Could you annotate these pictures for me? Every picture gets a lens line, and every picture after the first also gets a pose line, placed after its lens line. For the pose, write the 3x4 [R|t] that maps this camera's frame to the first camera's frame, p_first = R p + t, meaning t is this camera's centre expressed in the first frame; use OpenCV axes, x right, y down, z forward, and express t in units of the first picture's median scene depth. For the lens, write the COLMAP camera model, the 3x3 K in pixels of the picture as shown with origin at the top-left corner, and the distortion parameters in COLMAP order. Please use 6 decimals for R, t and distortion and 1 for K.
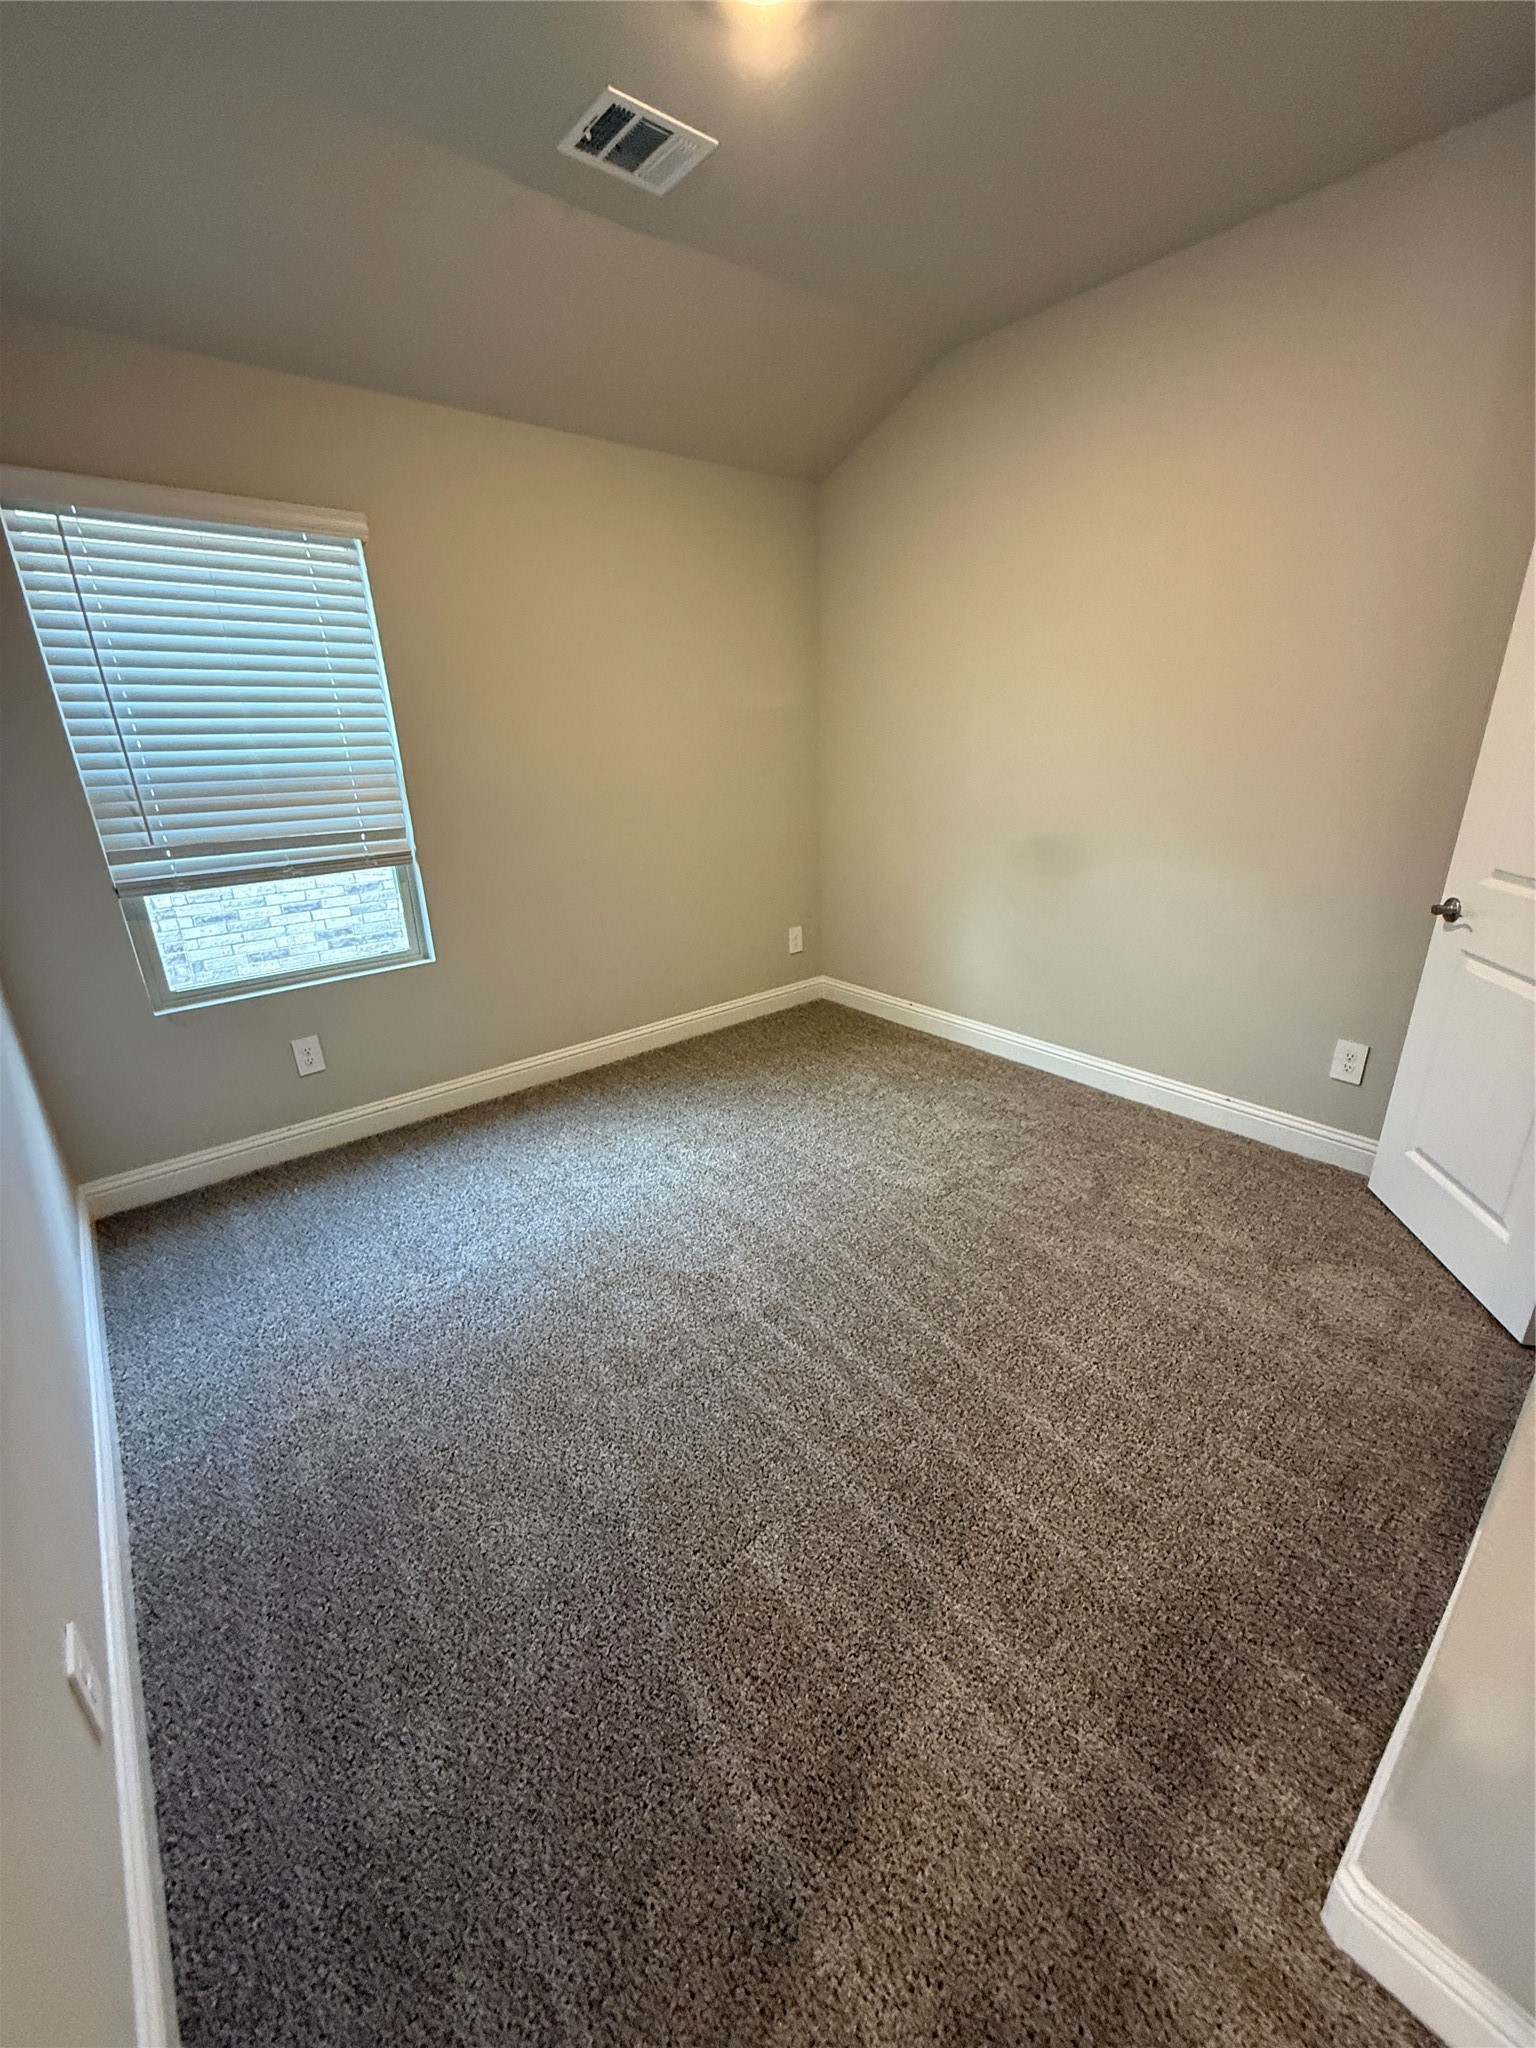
lens RADIAL K [[816.2, 0, 779.1], [0, 816.2, 1022.3], [0, 0, 1]] dist [-0.001029, 0.000166]
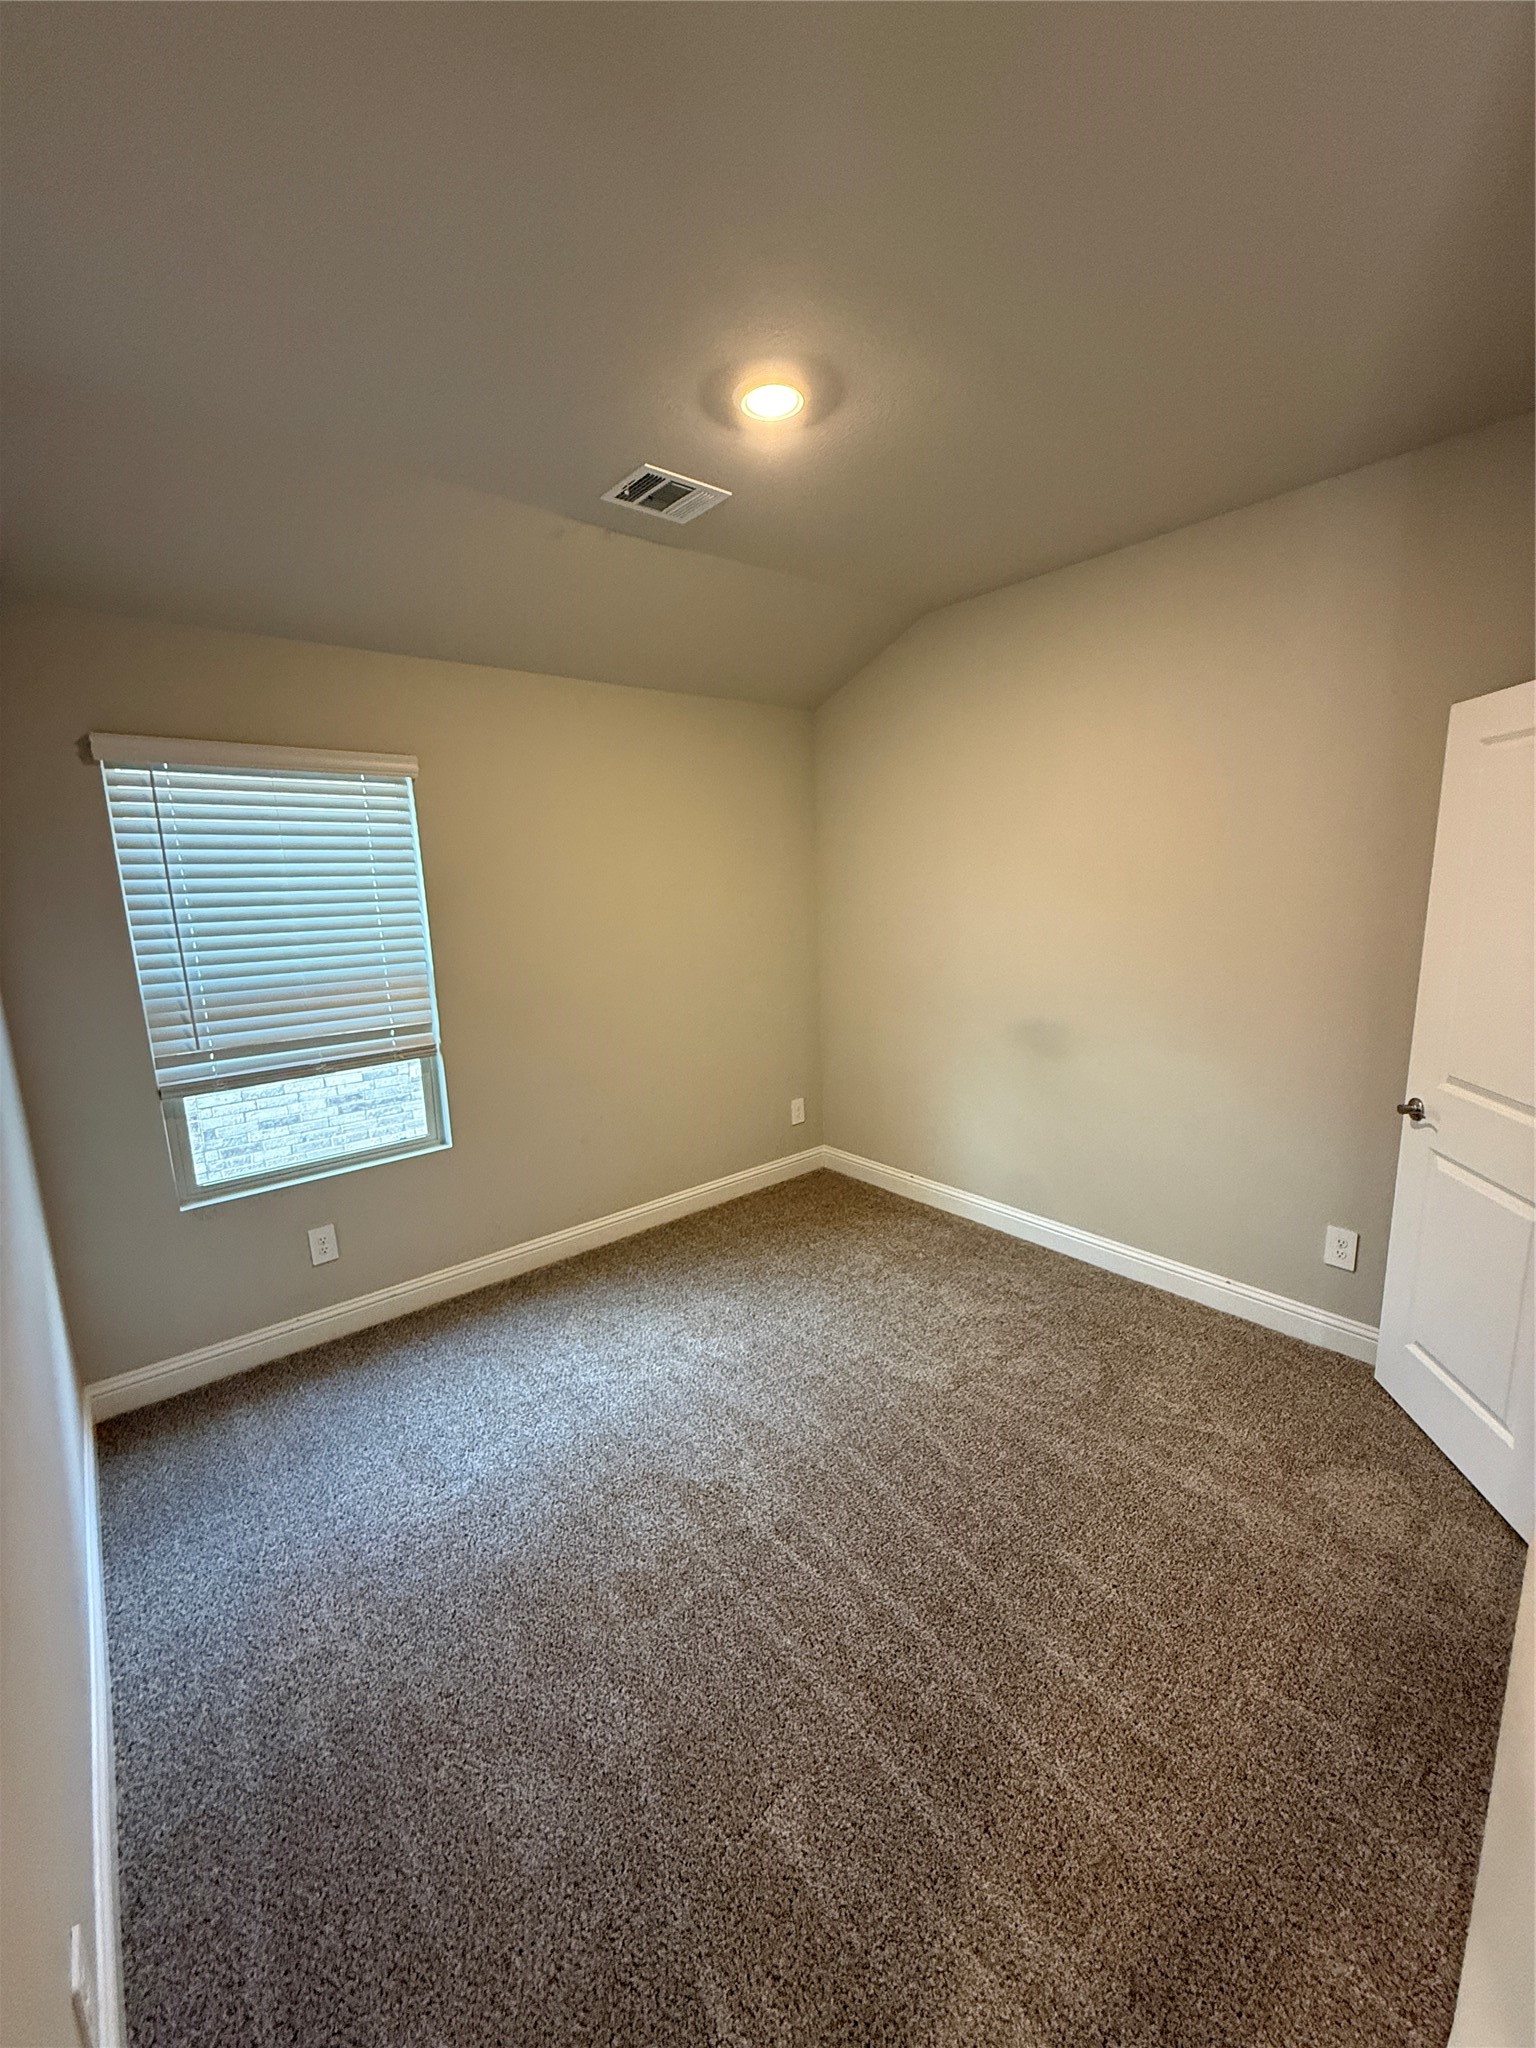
lens RADIAL K [[816.2, 0, 779.1], [0, 816.2, 1022.3], [0, 0, 1]] dist [-0.001029, 0.000166]
pose [[0.999964, -0.007708, 0.003656, -0.014019], [0.008214, 0.985670, -0.168486, -0.085748], [-0.002305, 0.168510, 0.985697, -0.079030]]
